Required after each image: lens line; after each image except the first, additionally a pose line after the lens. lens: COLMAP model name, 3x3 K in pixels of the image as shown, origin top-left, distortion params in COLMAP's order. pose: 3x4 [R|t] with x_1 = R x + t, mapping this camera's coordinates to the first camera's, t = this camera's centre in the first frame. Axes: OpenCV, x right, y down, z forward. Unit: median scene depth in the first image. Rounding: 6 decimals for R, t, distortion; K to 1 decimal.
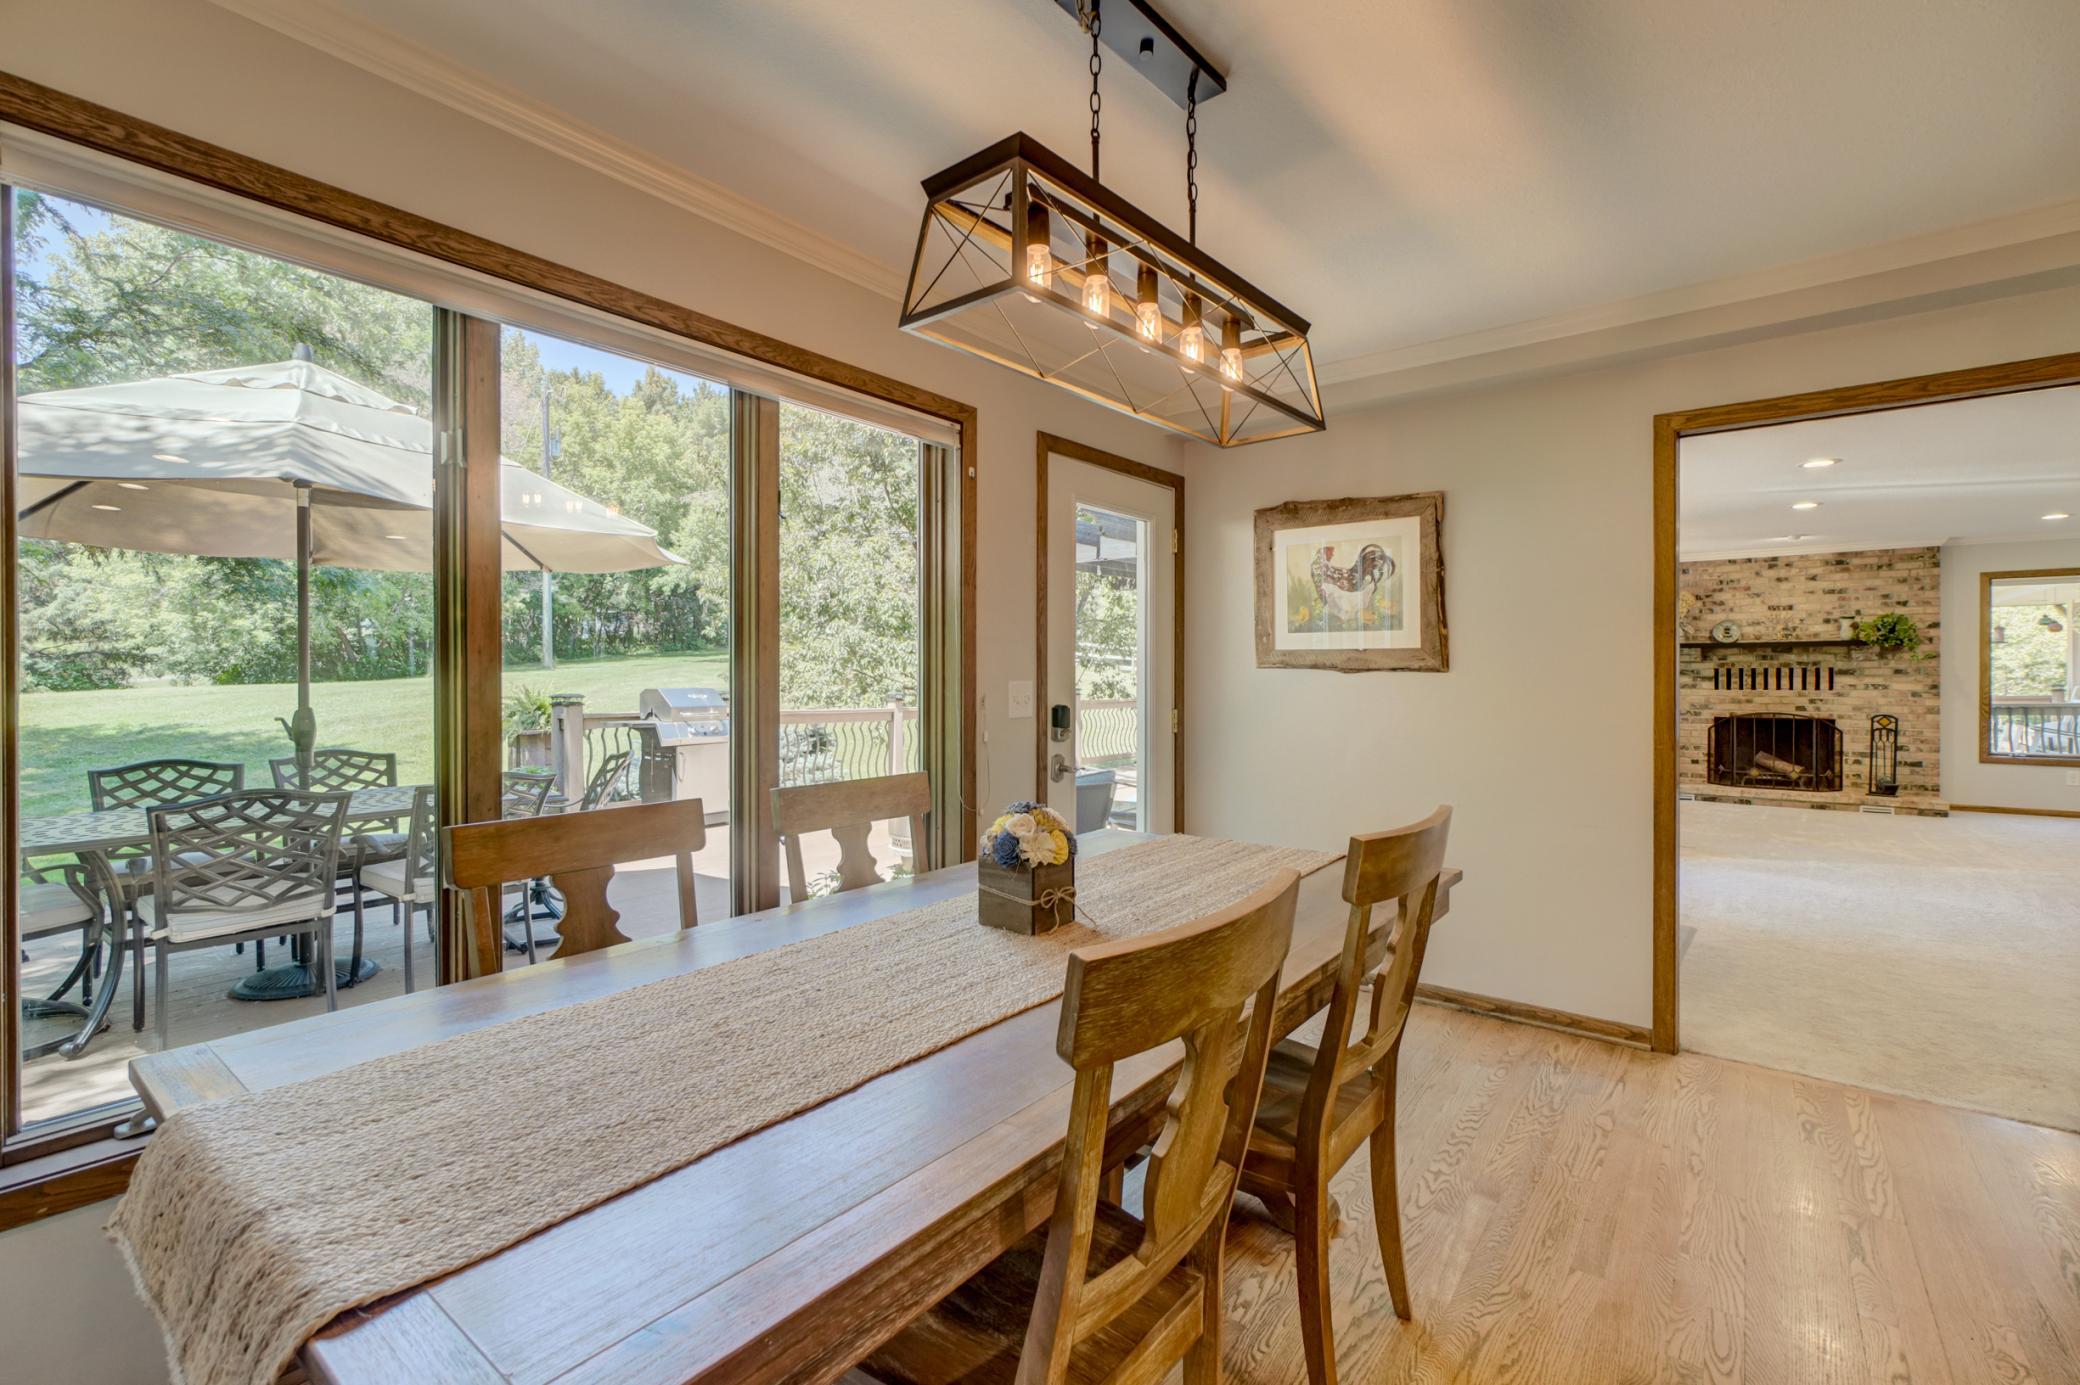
lens RADIAL K [[921.3, 0, 1040.3], [0, 921.3, 678.2], [0, 0, 1]] dist [0.002111, 0.000165]
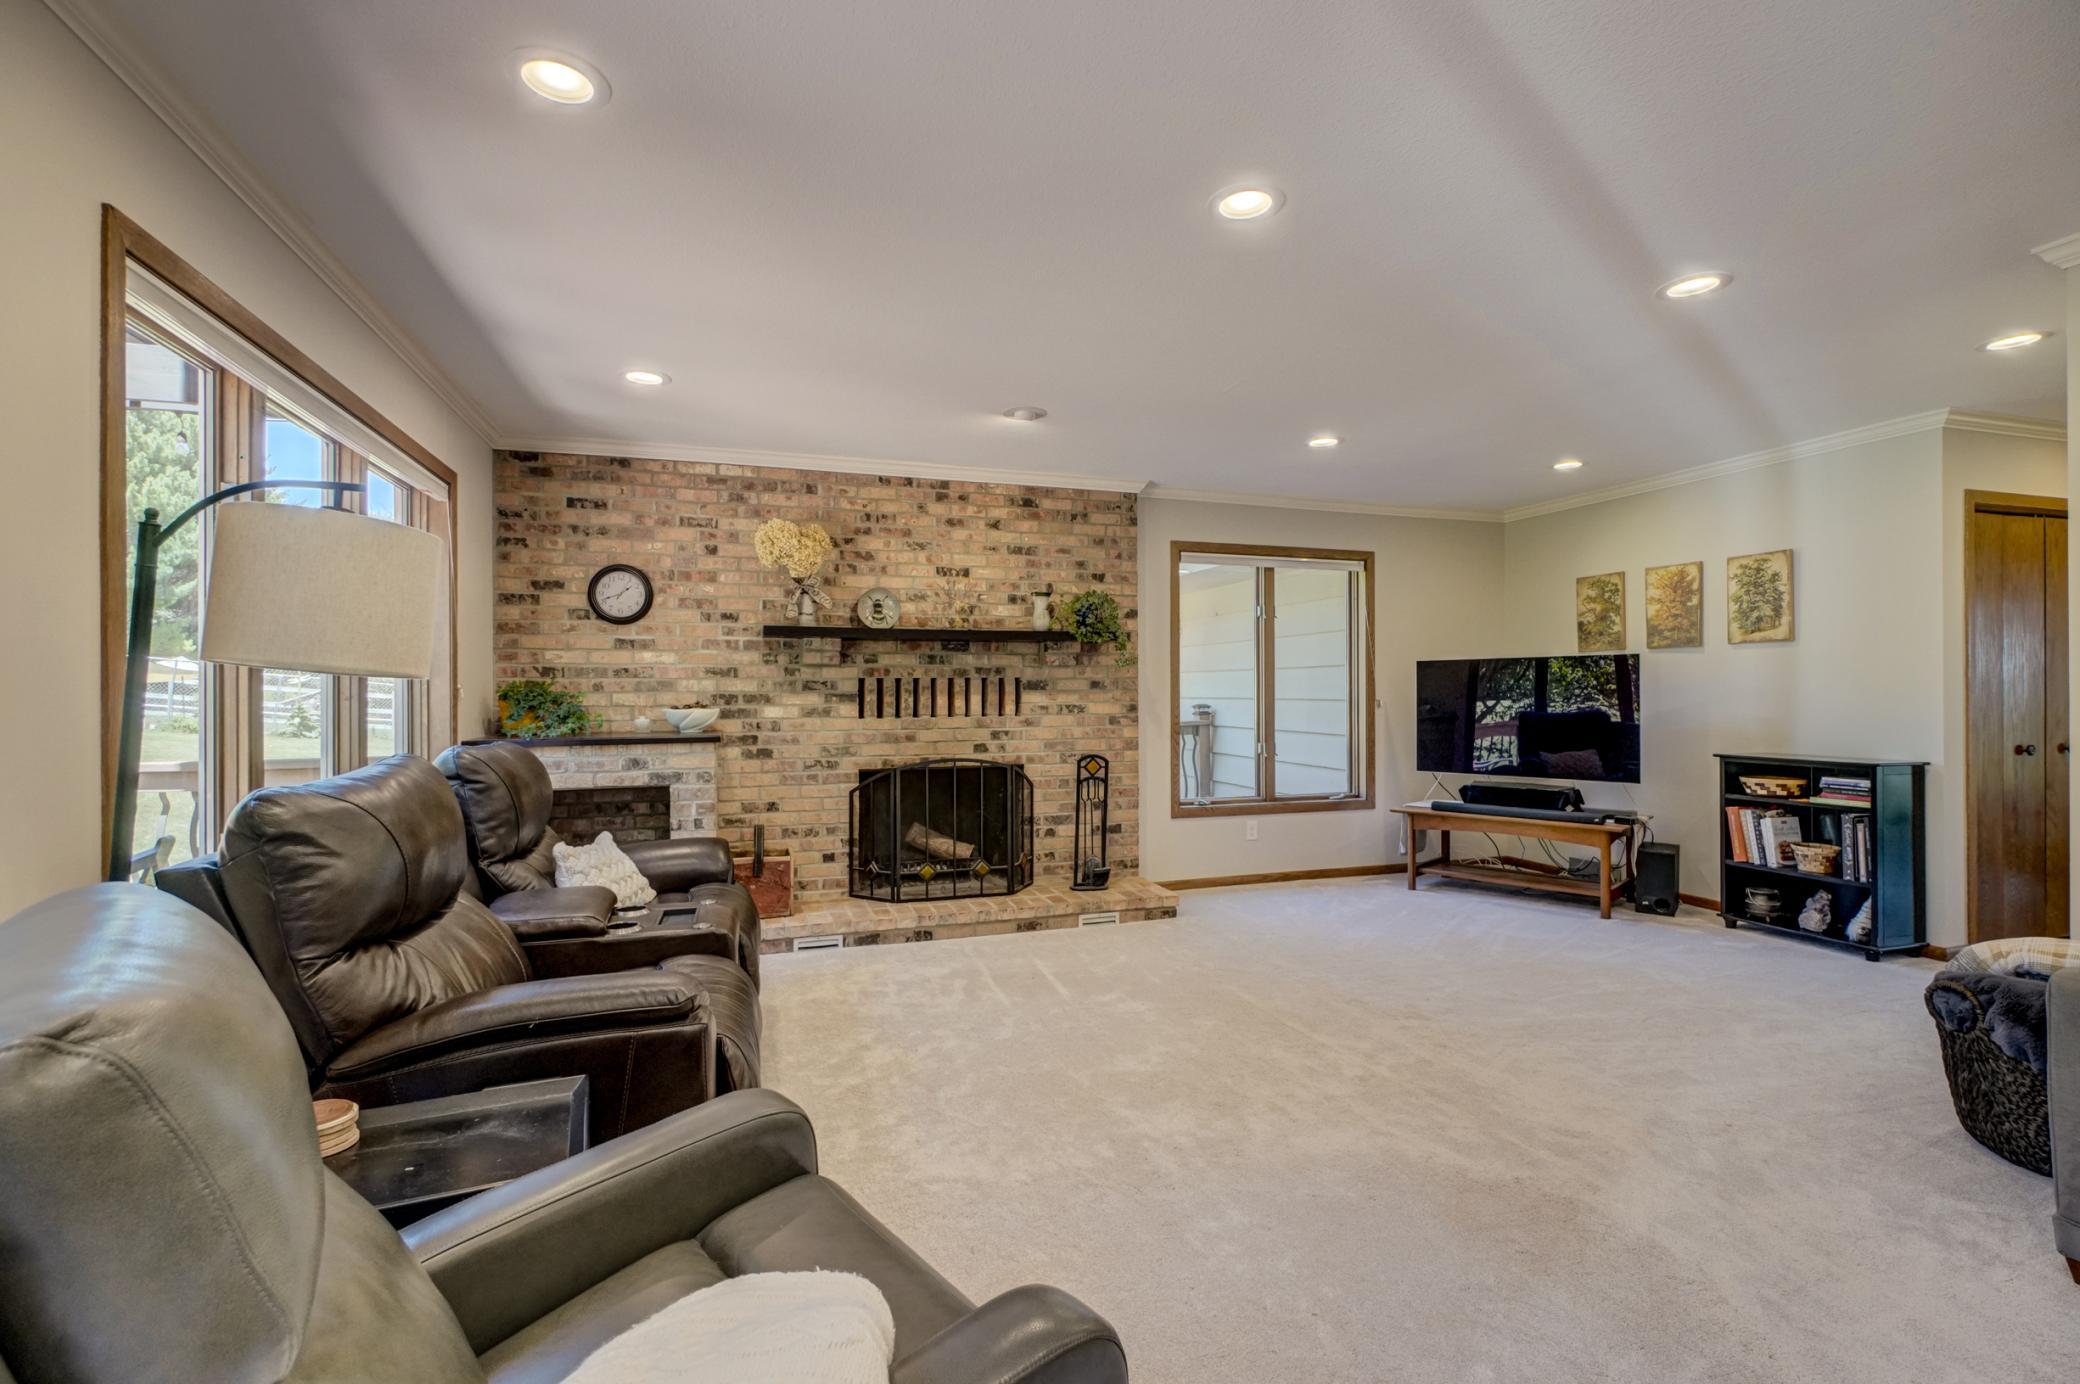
lens RADIAL K [[921.3, 0, 1042.0], [0, 921.3, 689.4], [0, 0, 1]] dist [0.002111, 0.000165]
pose [[0.555080, 0.002089, 0.831795, 0.369118], [0.006156, 0.999959, -0.006619, 0.000071], [-0.831774, 0.008794, 0.555044, 0.654161]]
